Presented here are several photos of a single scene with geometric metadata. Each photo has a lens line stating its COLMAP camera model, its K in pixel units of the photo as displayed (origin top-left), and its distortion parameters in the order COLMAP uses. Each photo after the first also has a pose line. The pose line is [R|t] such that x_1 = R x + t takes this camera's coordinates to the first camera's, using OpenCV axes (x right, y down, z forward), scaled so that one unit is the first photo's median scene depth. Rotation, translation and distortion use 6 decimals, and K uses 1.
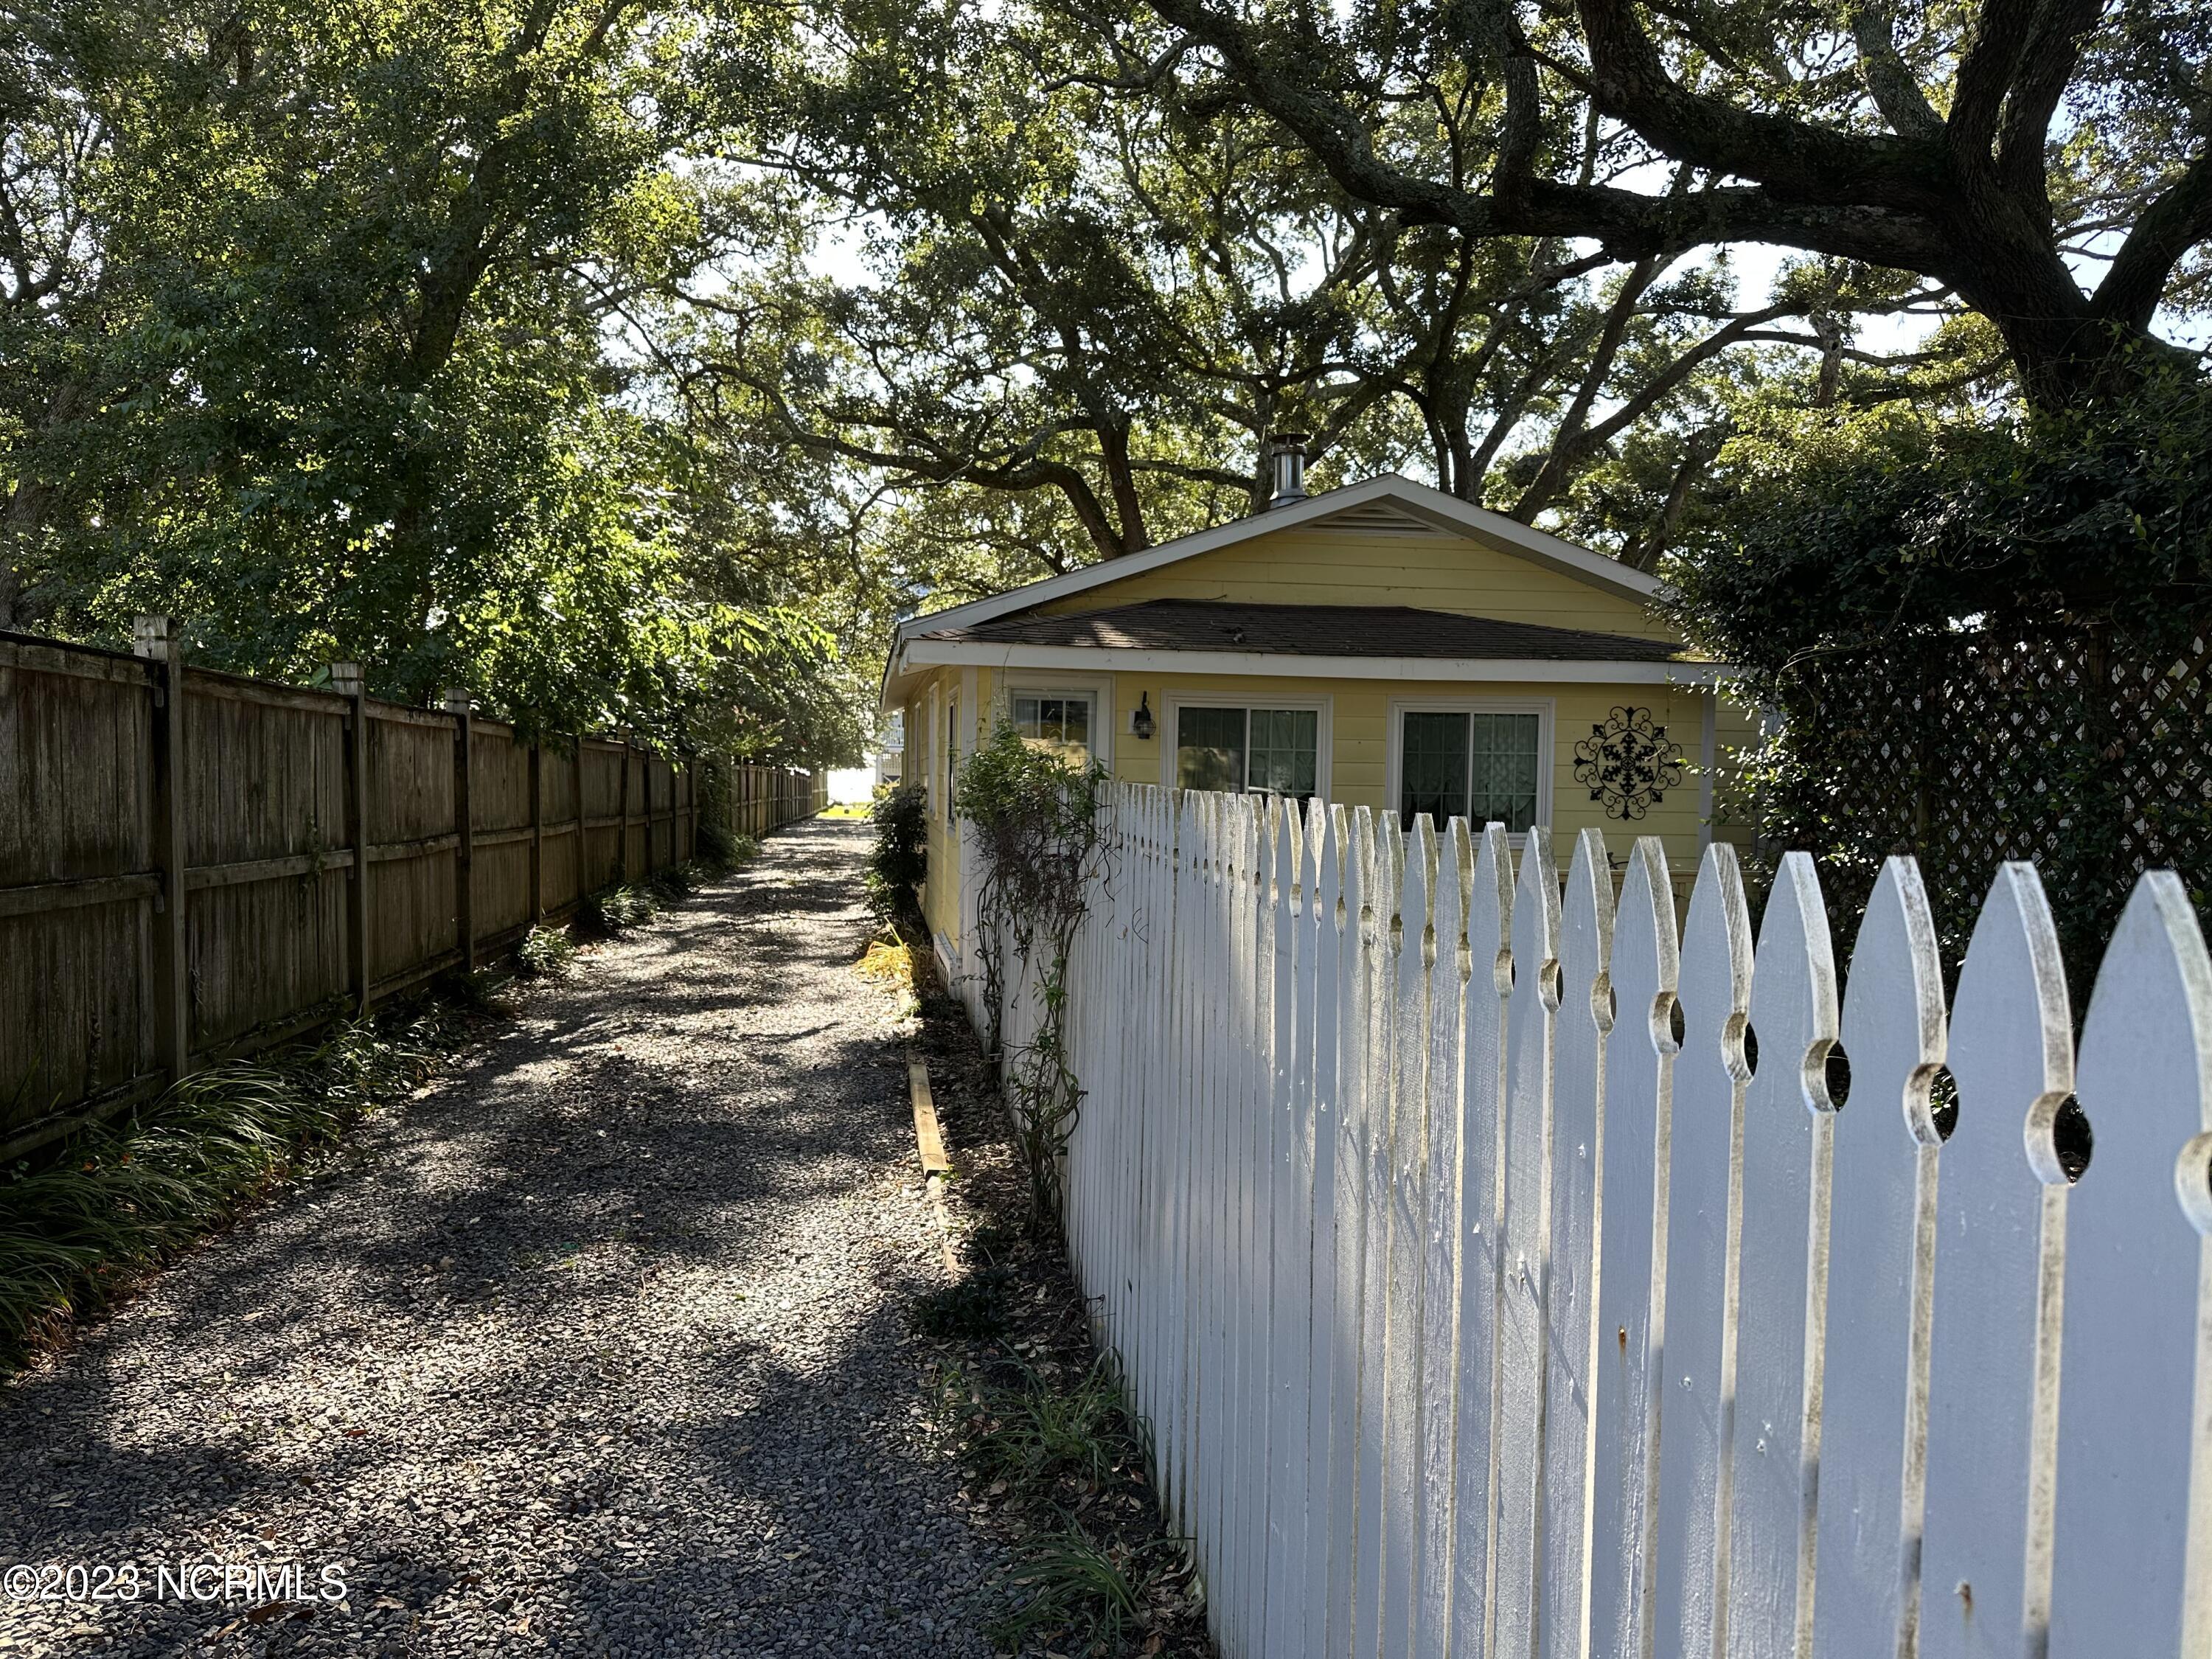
lens RADIAL K [[1547.9, 0, 1107.7], [0, 1547.9, 841.9], [0, 0, 1]] dist [0.004222, 0.003540]
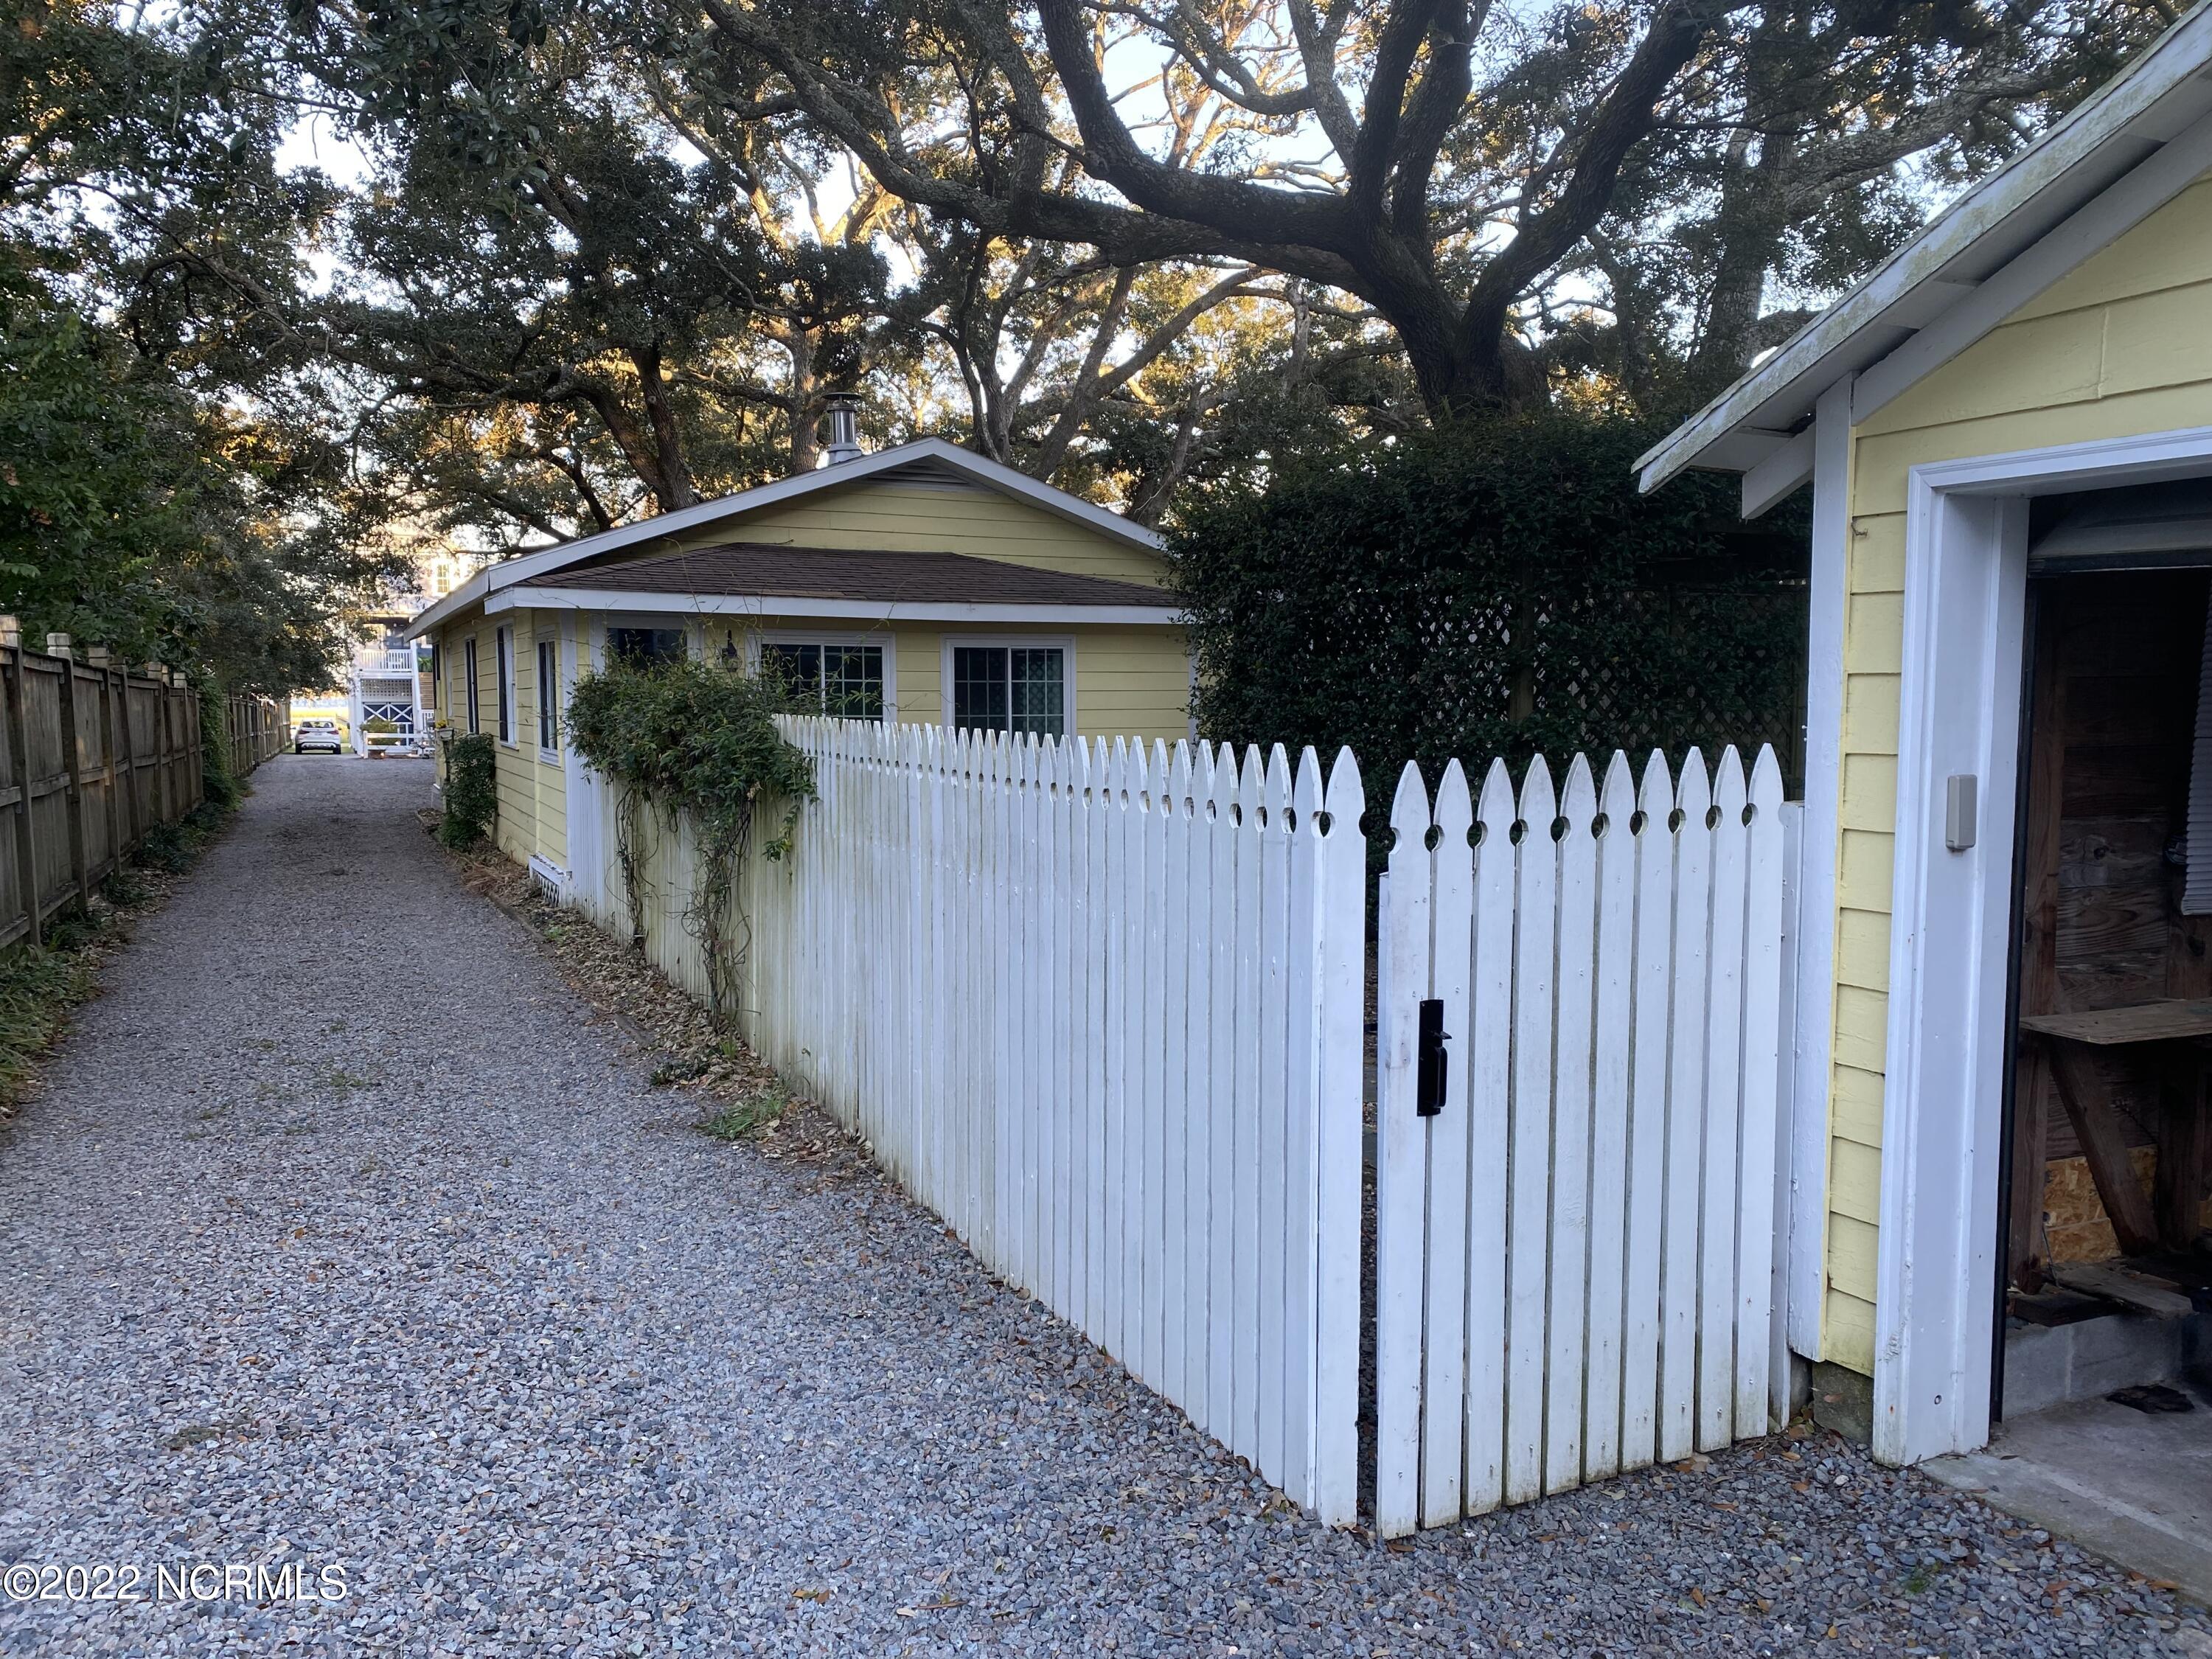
lens RADIAL K [[1688.5, 0, 1106.1], [0, 1688.5, 839.6], [0, 0, 1]] dist [0.019307, -0.006834]
pose [[0.959761, -0.045571, 0.277096, -0.035375], [0.032003, 0.998066, 0.053293, 0.000912], [-0.278989, -0.042281, 0.959363, -0.159265]]
